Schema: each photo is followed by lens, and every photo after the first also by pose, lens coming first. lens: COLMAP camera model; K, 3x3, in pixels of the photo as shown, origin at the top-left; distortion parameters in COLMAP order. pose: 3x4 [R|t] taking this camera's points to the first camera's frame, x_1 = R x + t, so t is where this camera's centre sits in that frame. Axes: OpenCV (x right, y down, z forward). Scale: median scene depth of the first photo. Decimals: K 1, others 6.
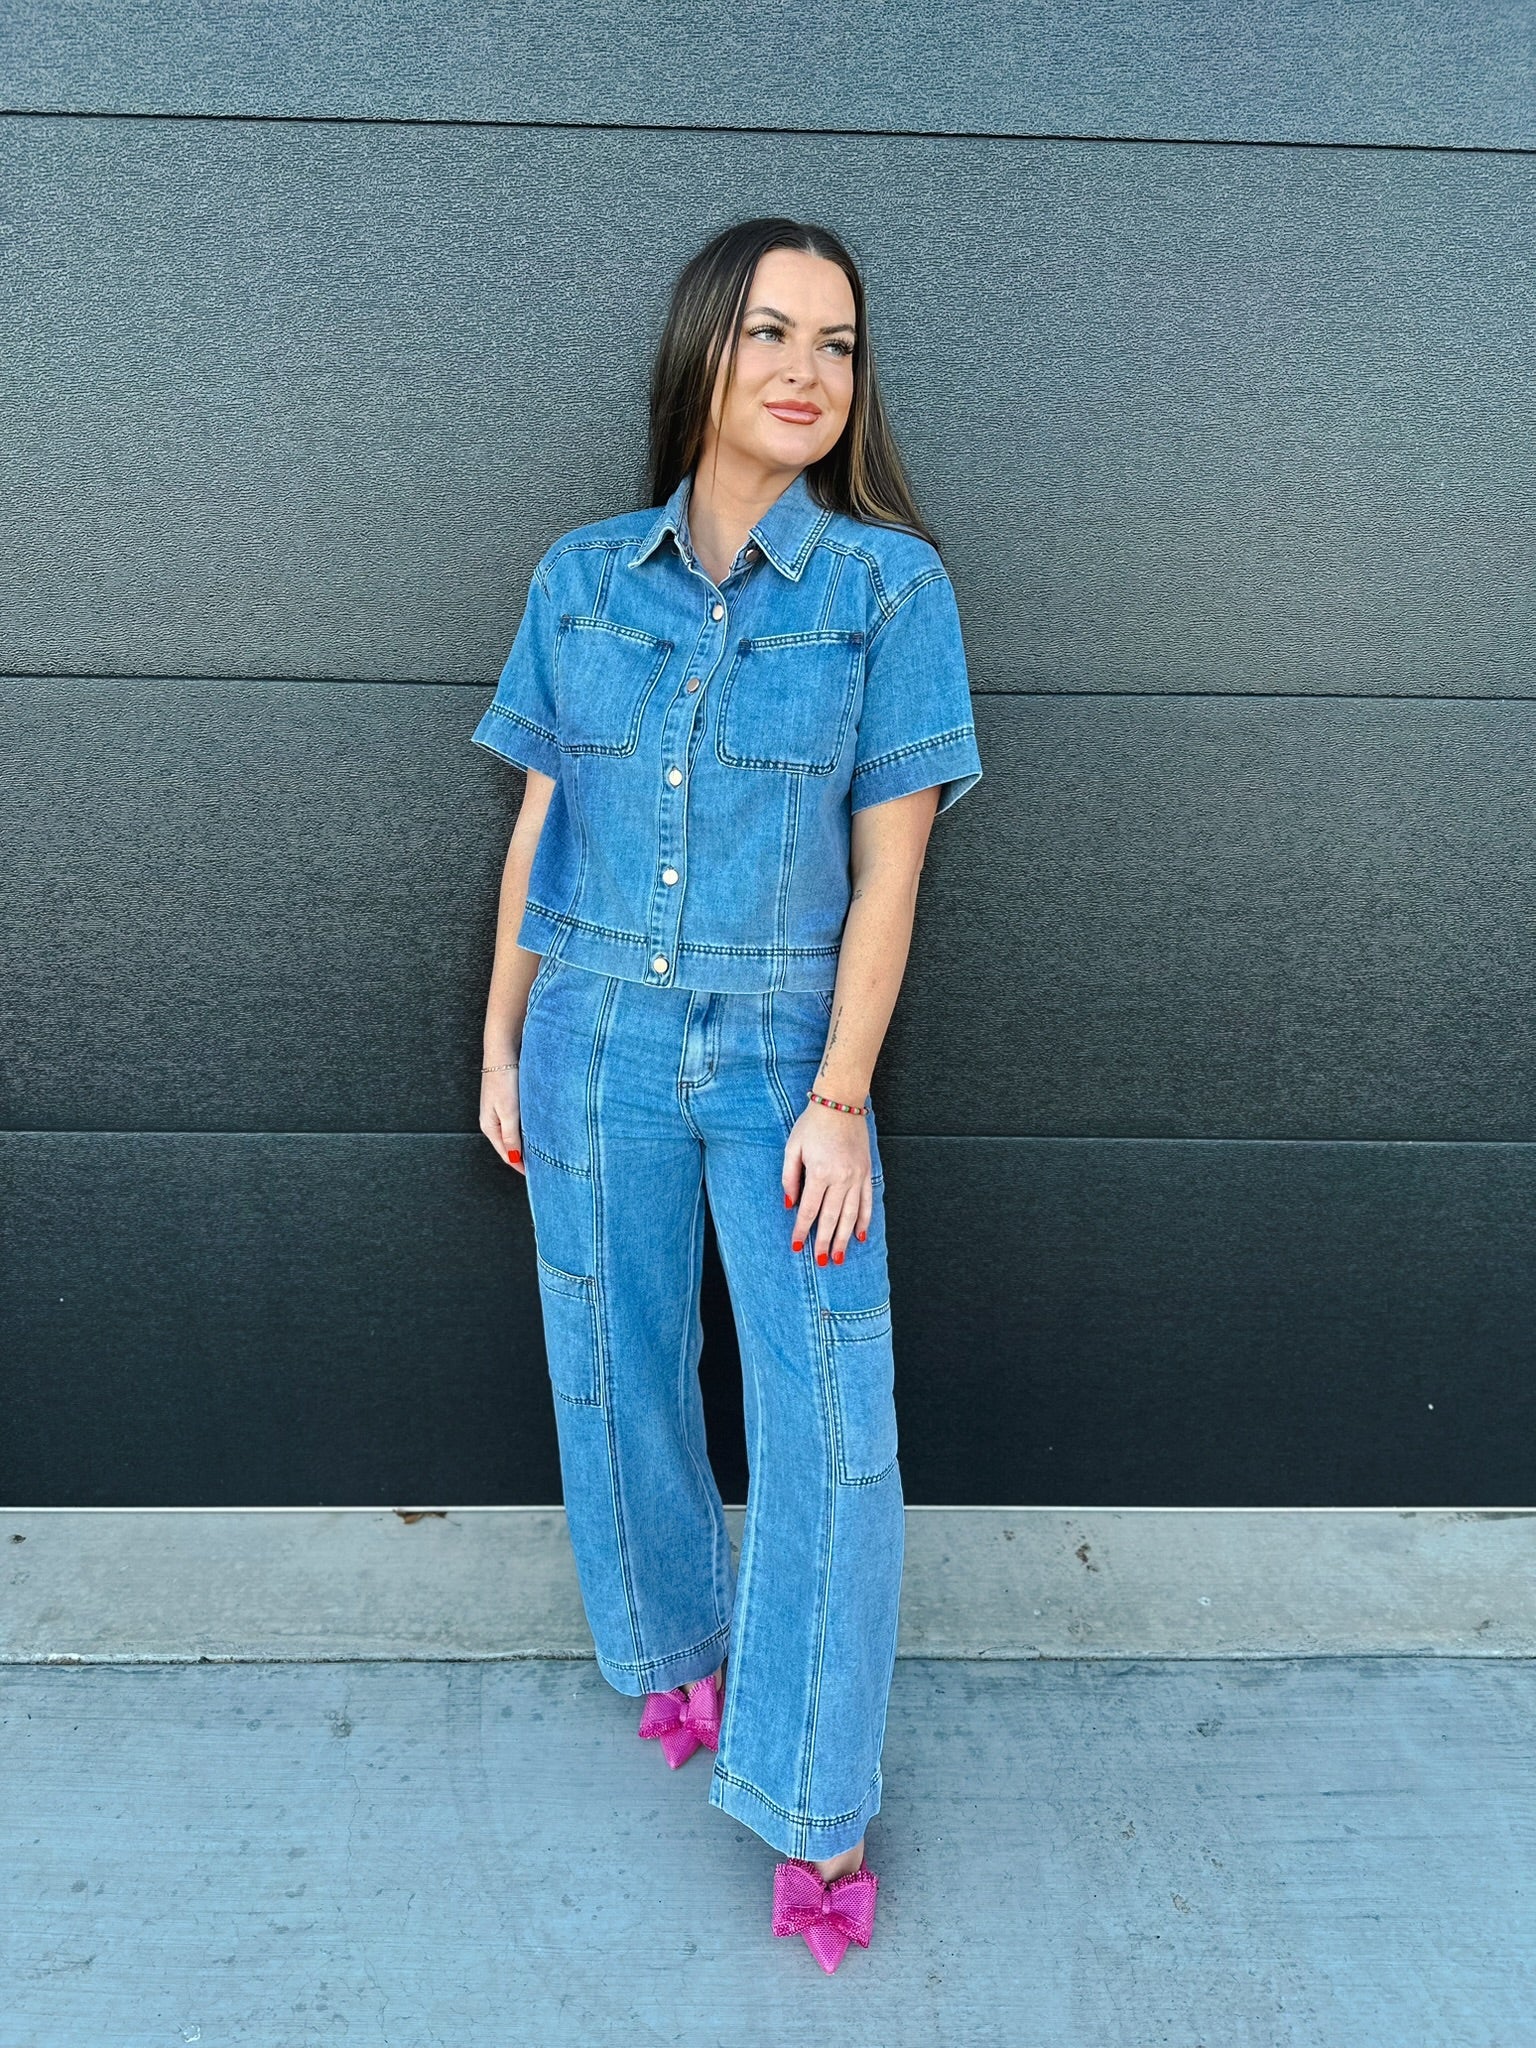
lens RADIAL K [[1464.7, 0, 777.3], [0, 1464.7, 1037.6], [0, 0, 1]] dist [-0.018724, -0.001073]
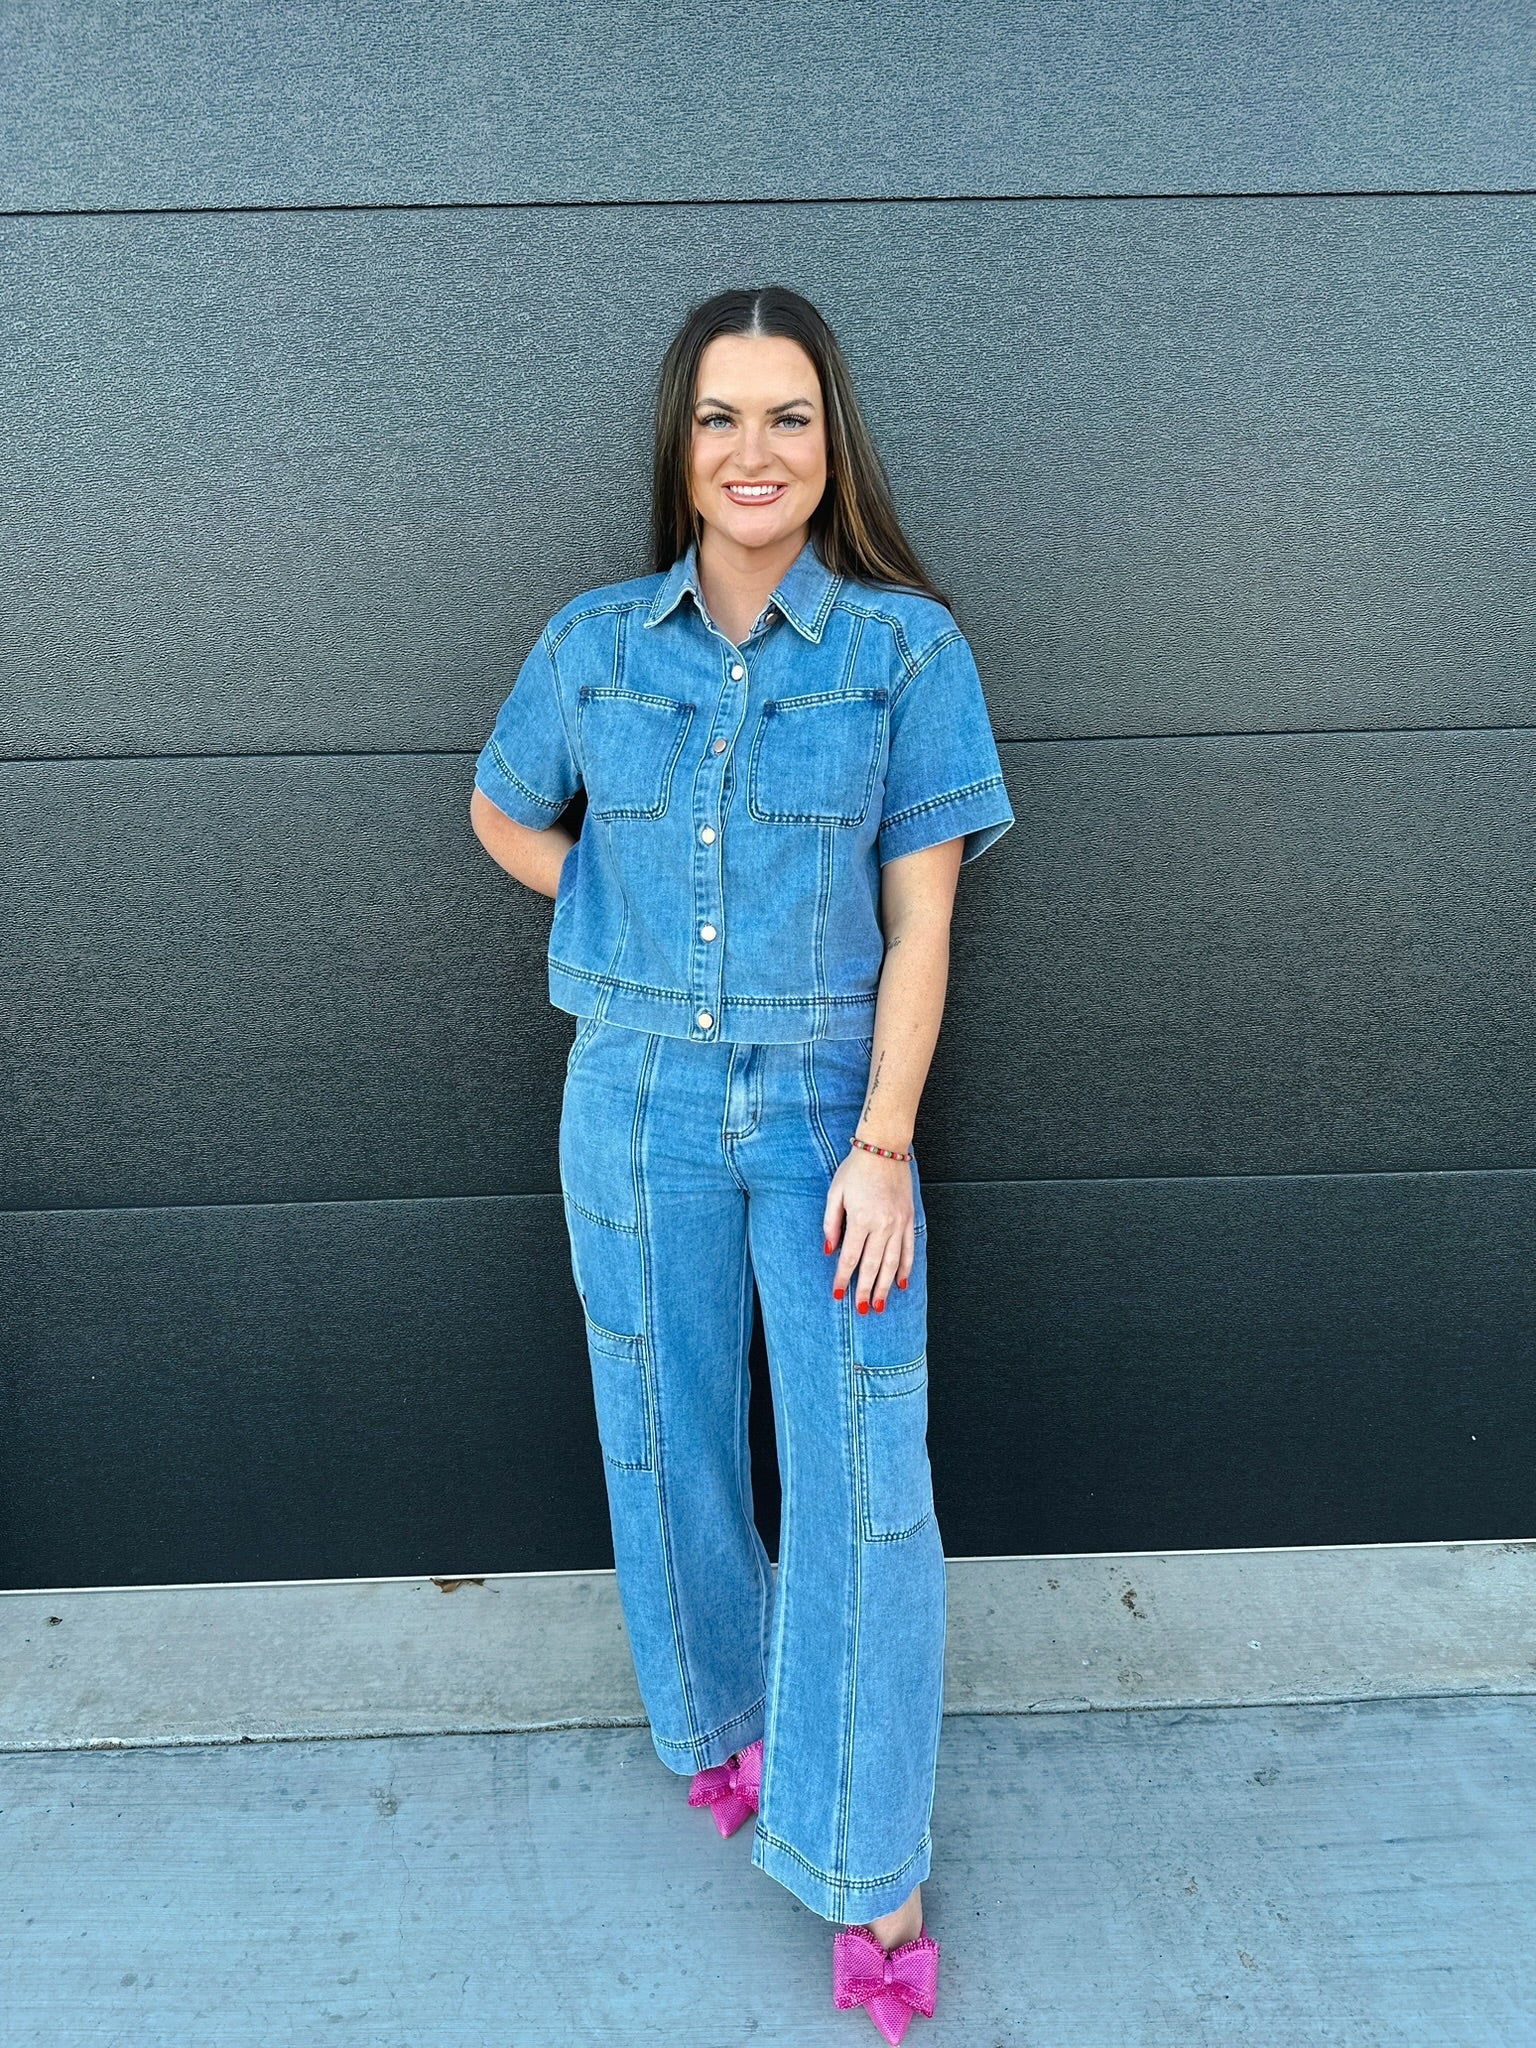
lens RADIAL K [[1464.7, 0, 776.1], [0, 1464.7, 1030.3], [0, 0, 1]] dist [-0.018724, -0.001073]
pose [[0.999348, -0.035659, -0.005674, -0.011181], [0.035470, 0.998903, -0.030581, -0.011422], [0.006758, 0.030360, 0.999516, -0.000413]]
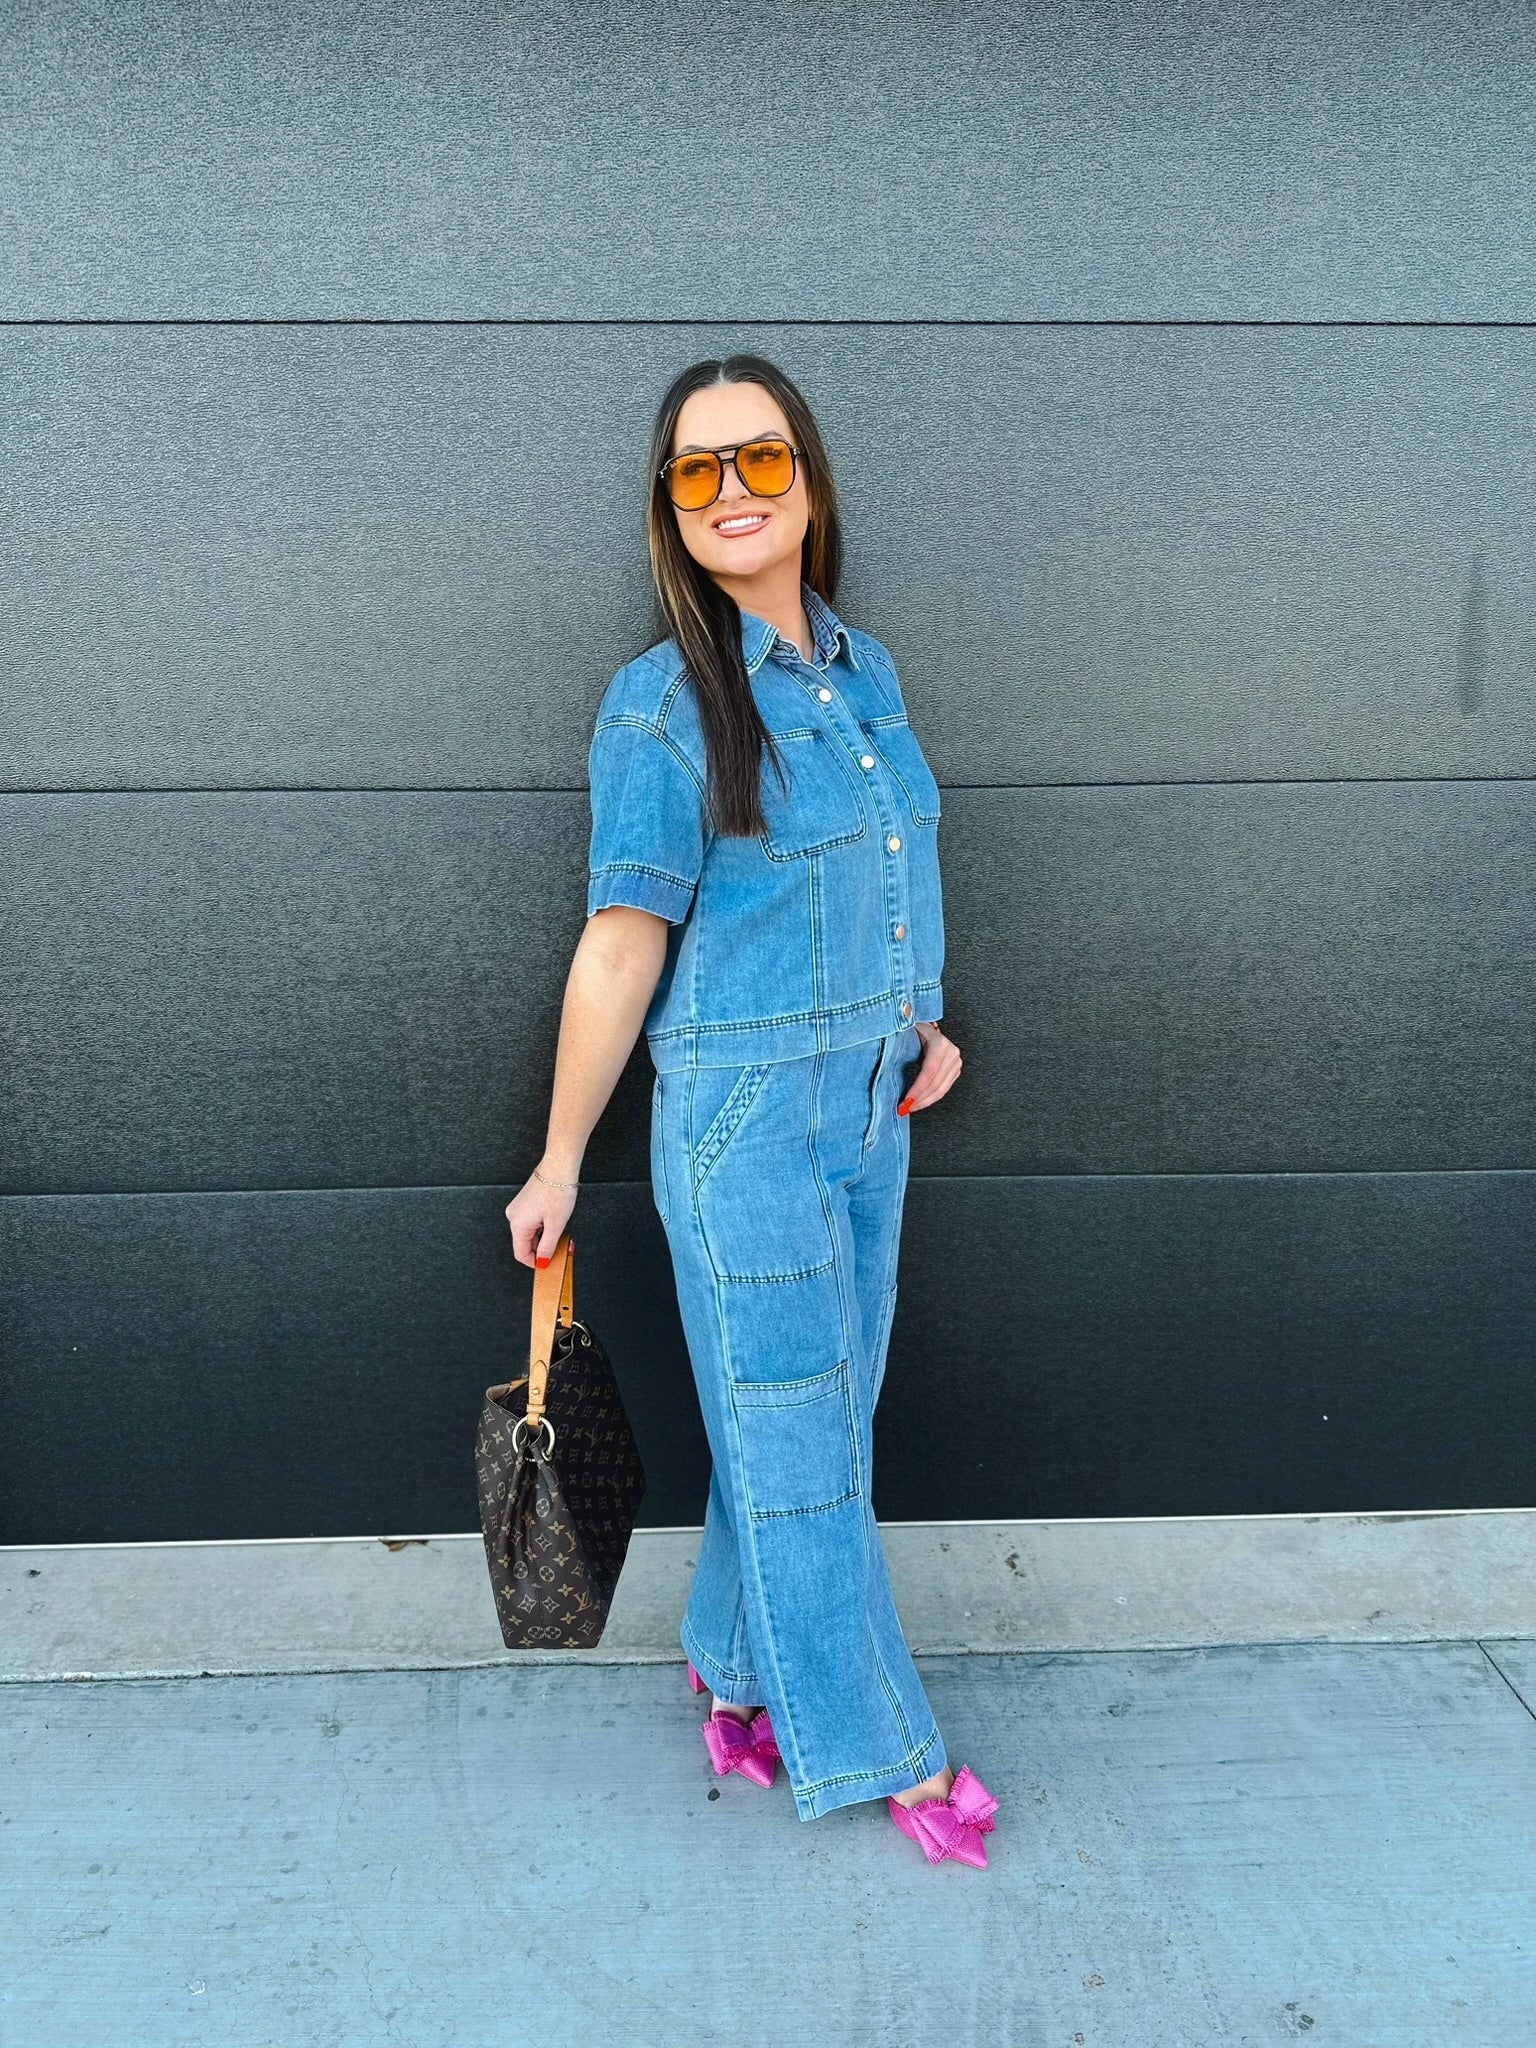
lens RADIAL K [[1464.7, 0, 781.8], [0, 1464.7, 1027.0], [0, 0, 1]] dist [-0.018724, -0.001073]
pose [[0.999673, -0.024453, 0.007461, 0.044528], [0.024861, 0.997849, -0.060650, 0.018755], [-0.005961, 0.060816, 0.998131, -0.128367]]
